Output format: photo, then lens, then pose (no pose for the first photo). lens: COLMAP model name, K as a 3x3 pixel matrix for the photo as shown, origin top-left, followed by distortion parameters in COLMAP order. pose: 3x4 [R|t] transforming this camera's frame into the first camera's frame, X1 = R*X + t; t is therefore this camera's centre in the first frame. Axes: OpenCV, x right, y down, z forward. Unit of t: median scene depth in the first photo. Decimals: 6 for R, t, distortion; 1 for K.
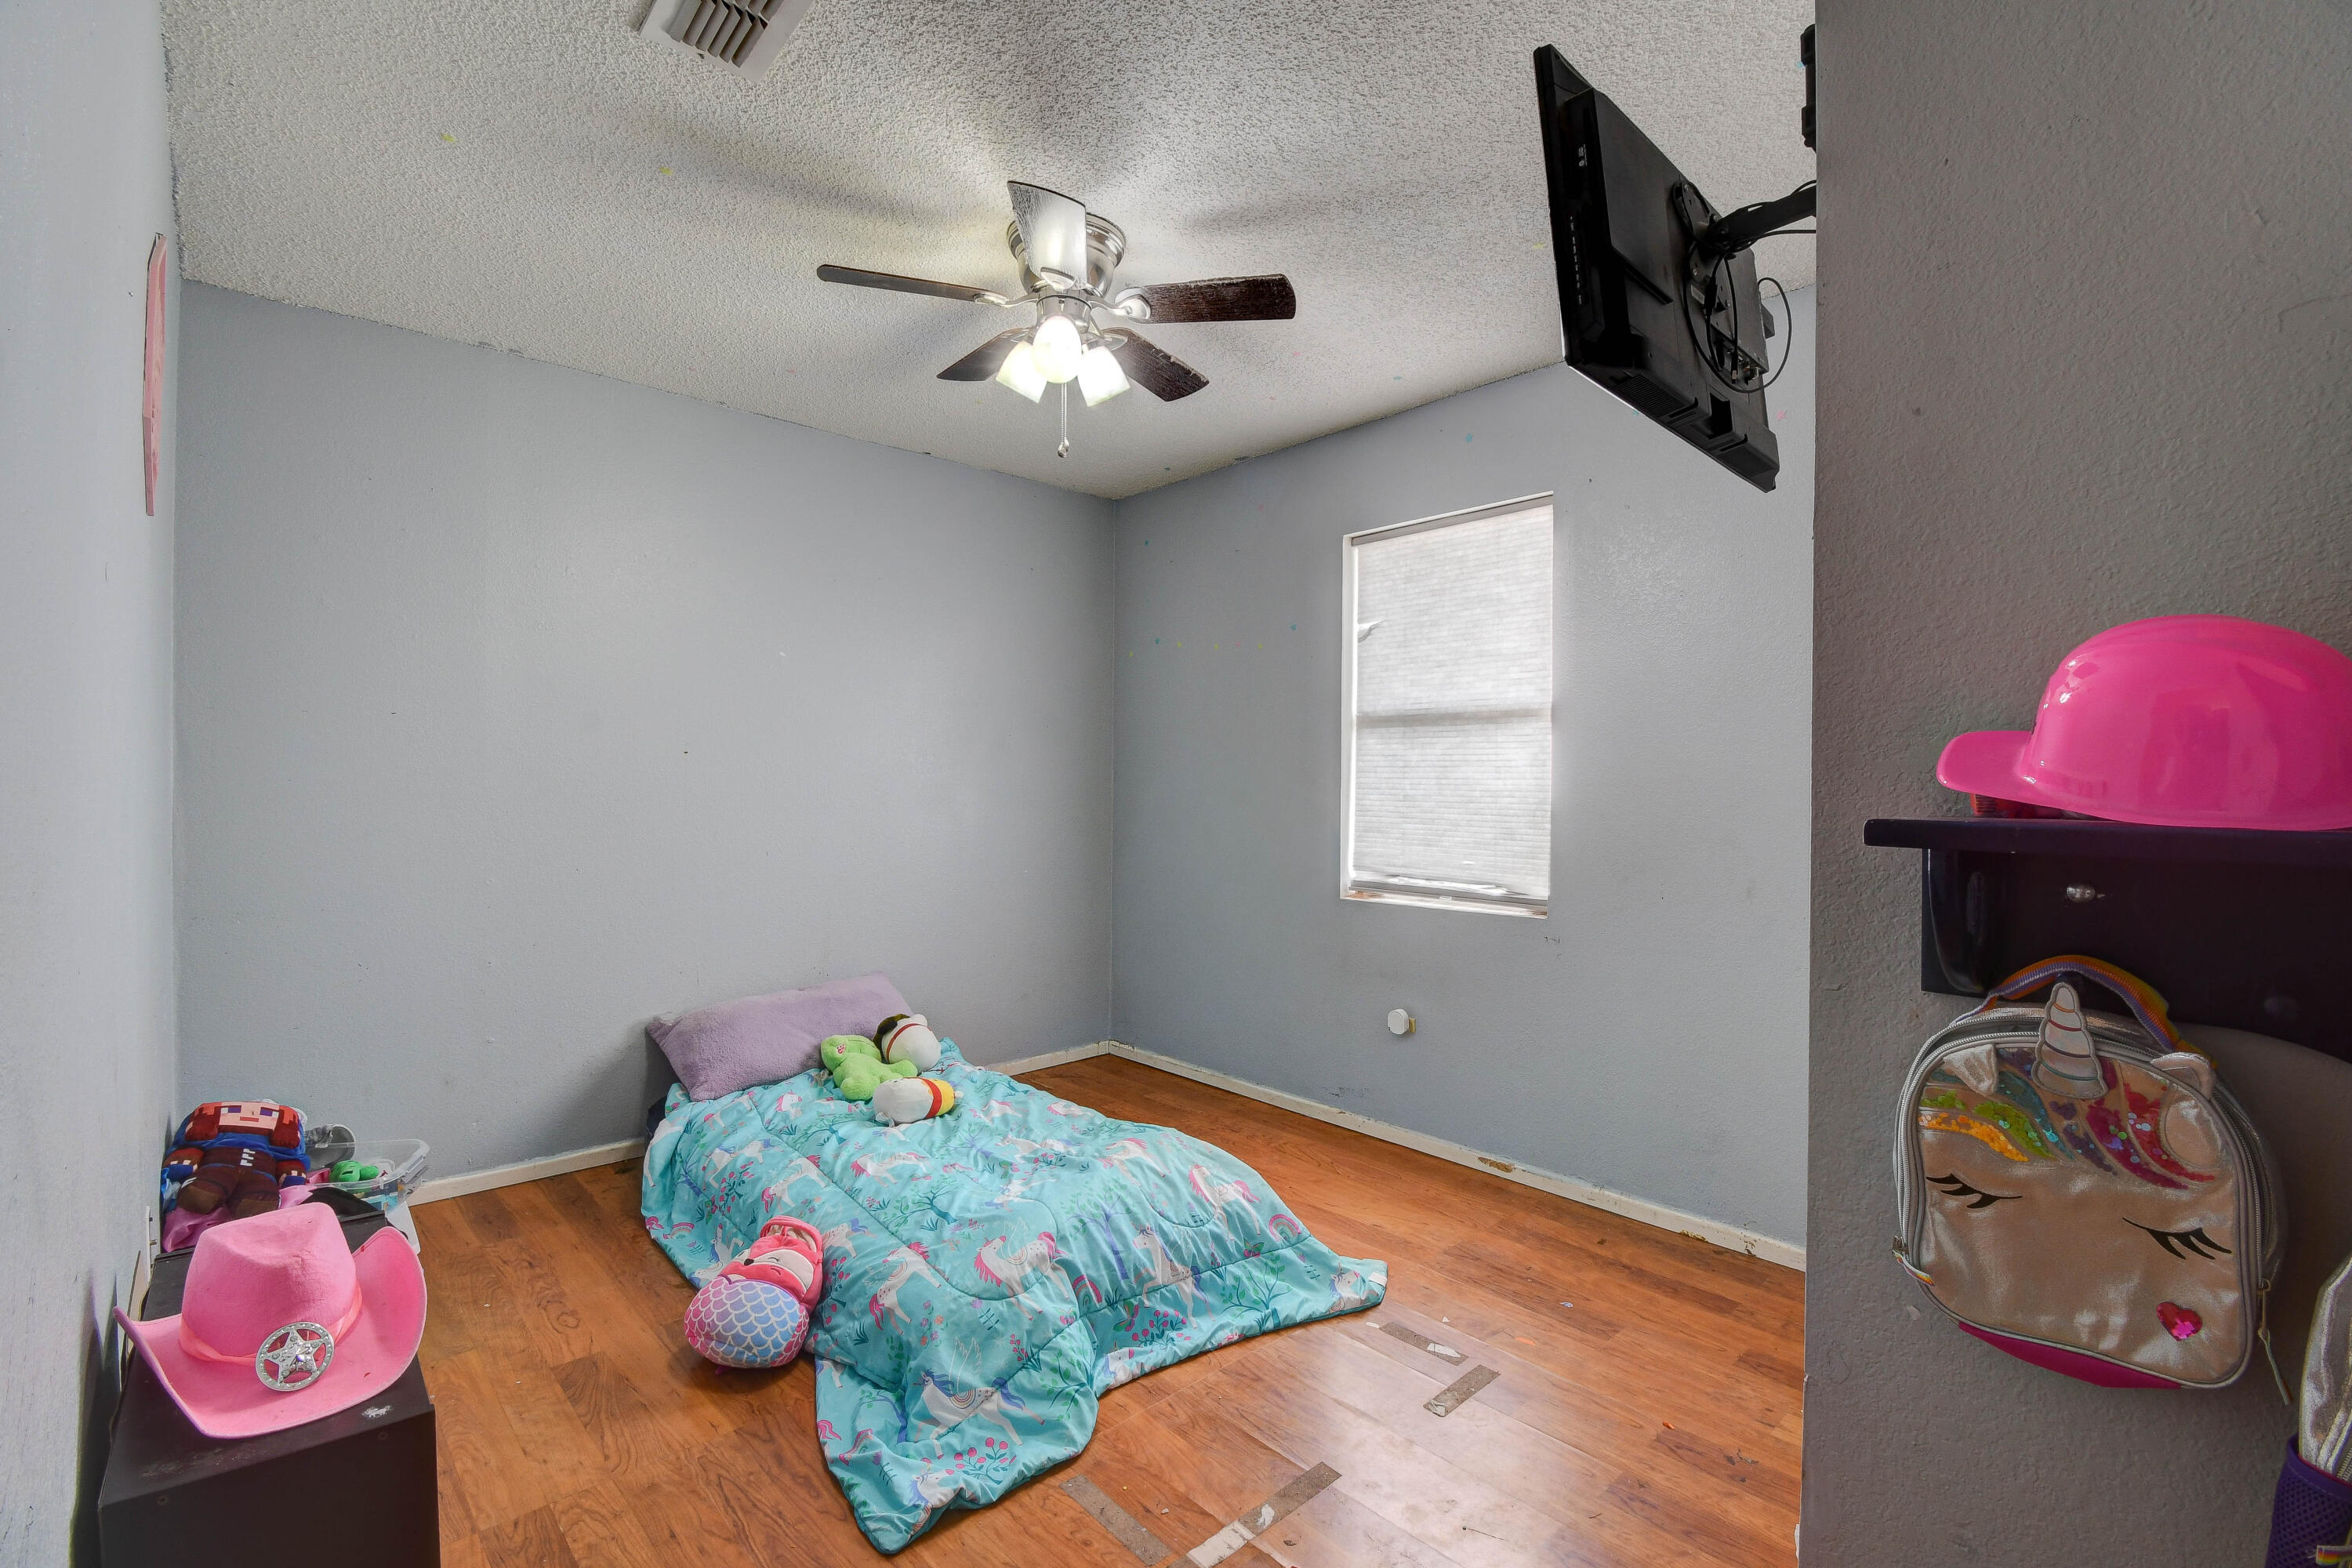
lens RADIAL K [[1035.6, 0, 1177.7], [0, 1035.6, 780.3], [0, 0, 1]] dist [0.014621, -0.021480]
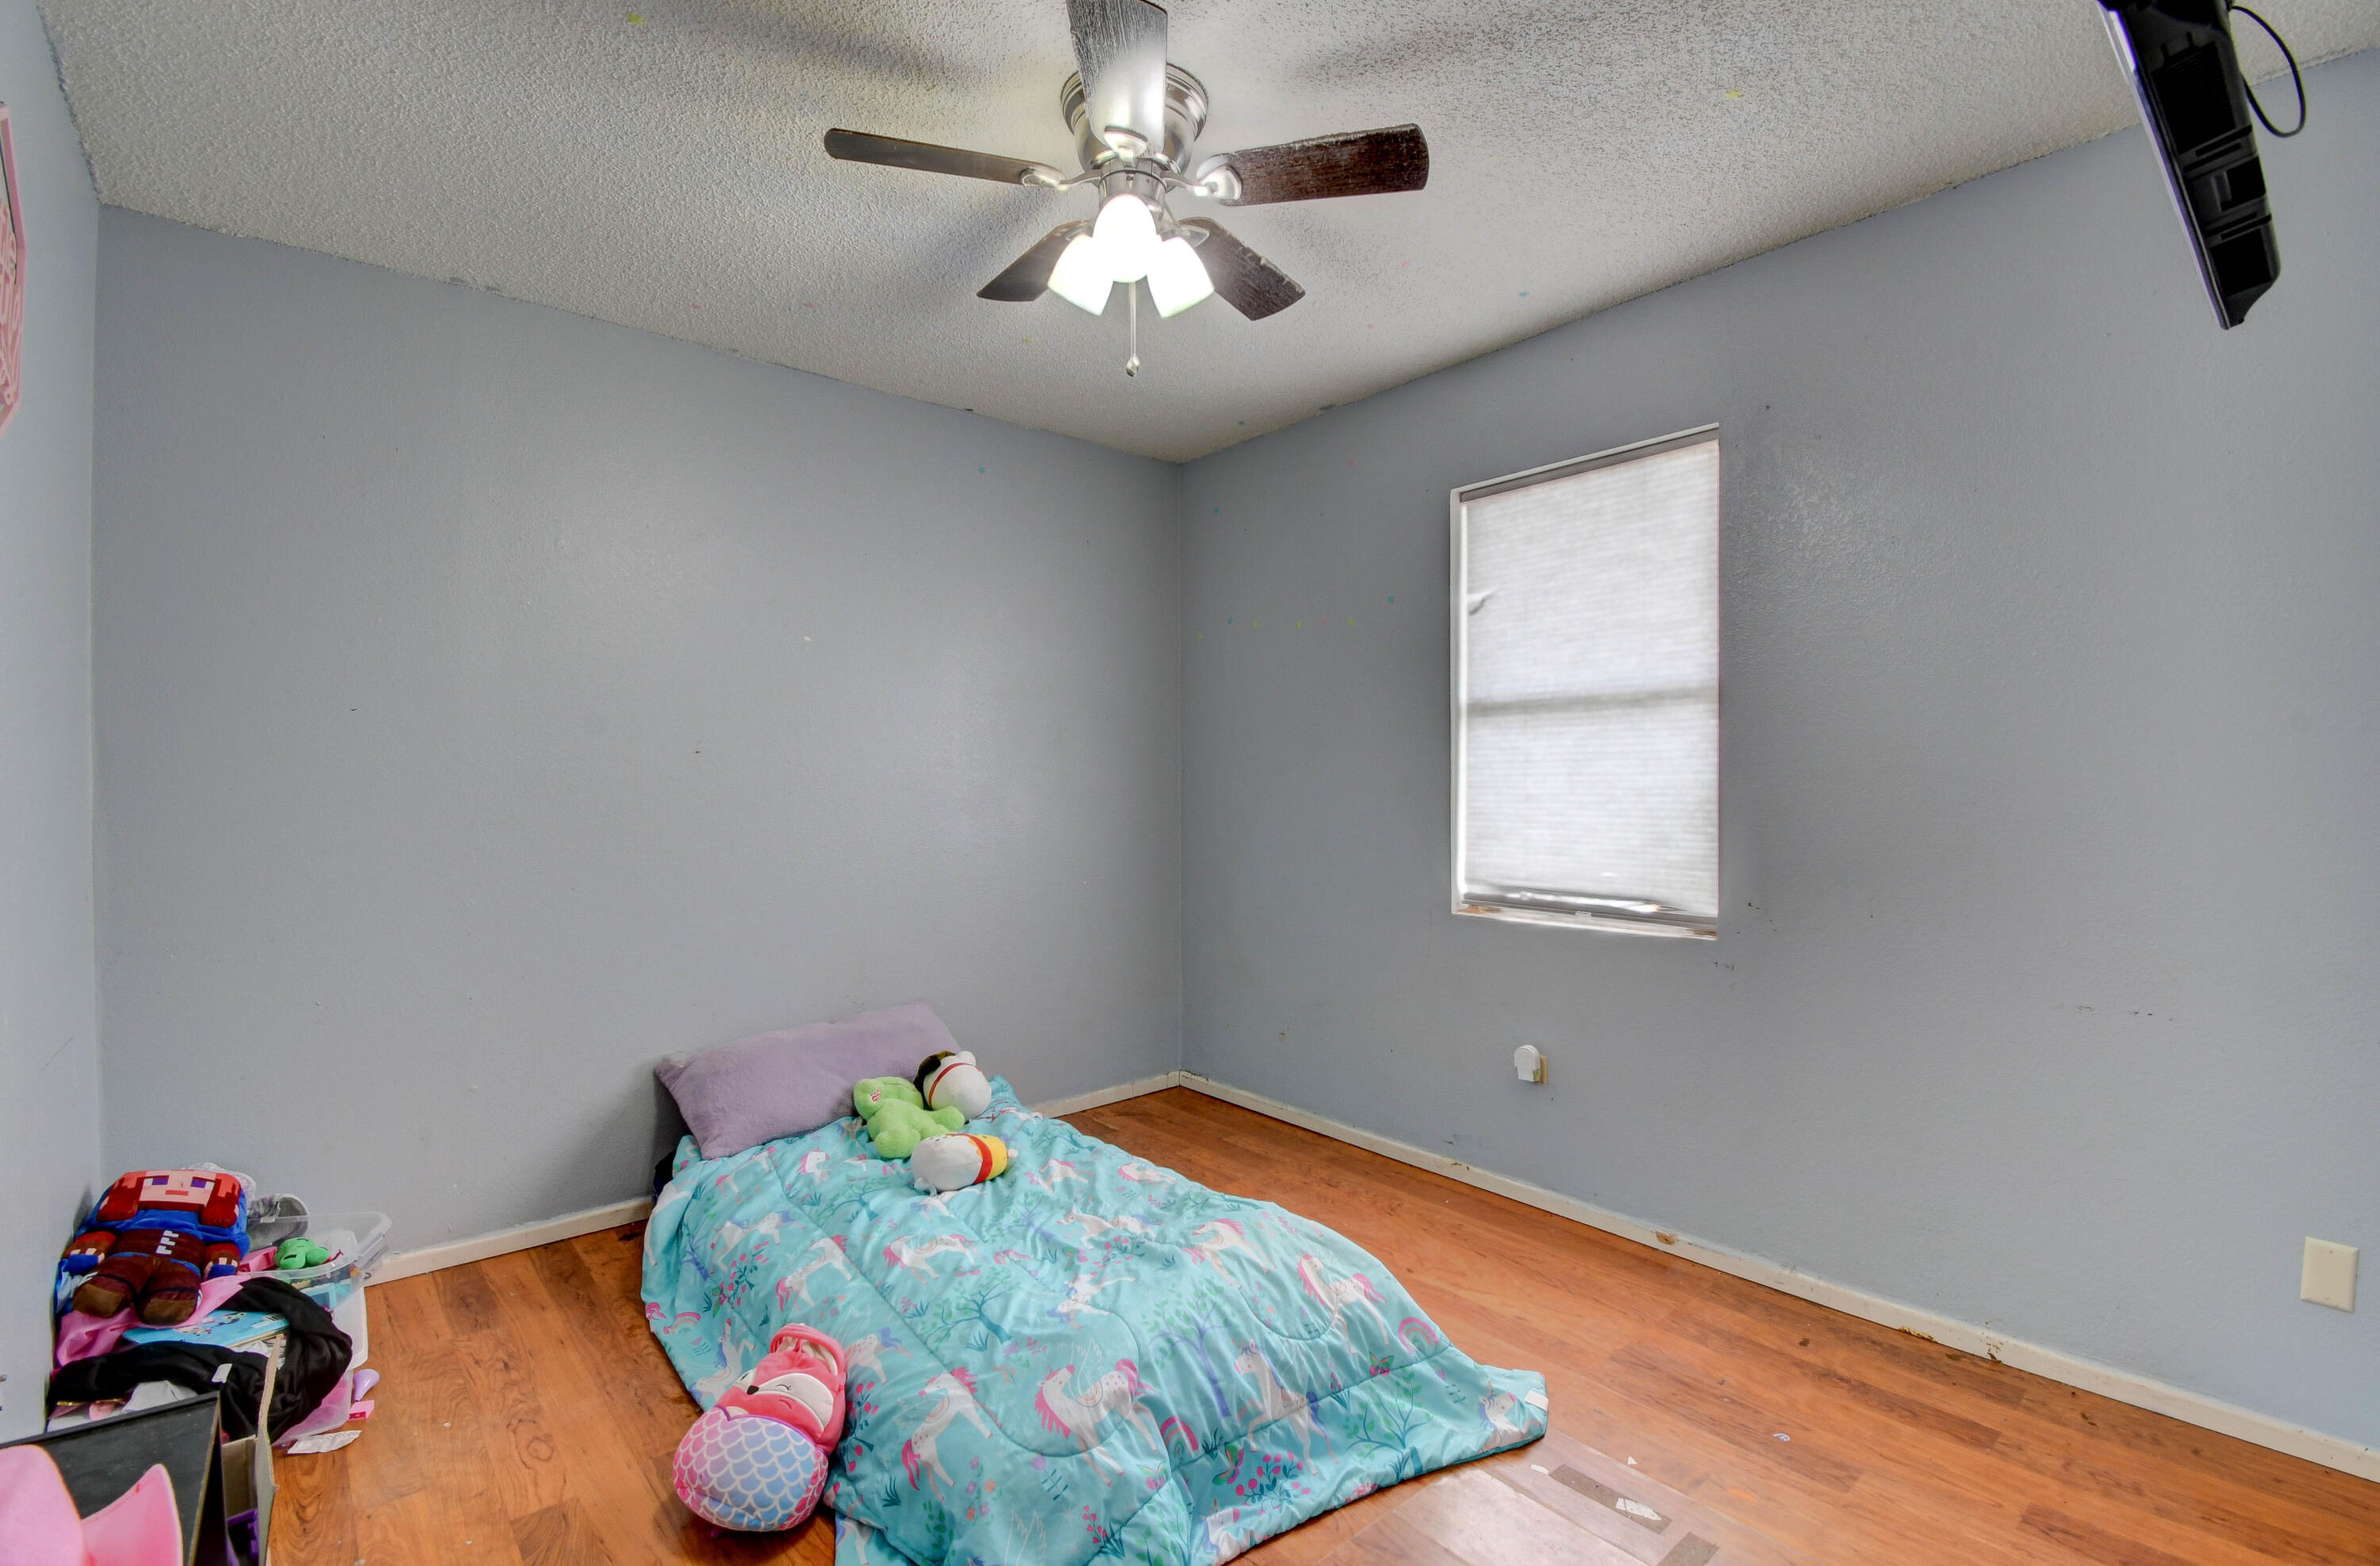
lens RADIAL K [[1047.9, 0, 1189.5], [0, 1047.9, 779.0], [0, 0, 1]] dist [0.014621, -0.021480]
pose [[0.999225, -0.011207, -0.037731, -0.038411], [0.011174, 0.999937, -0.001082, 0.000970], [0.037741, 0.000659, 0.999287, 0.185258]]
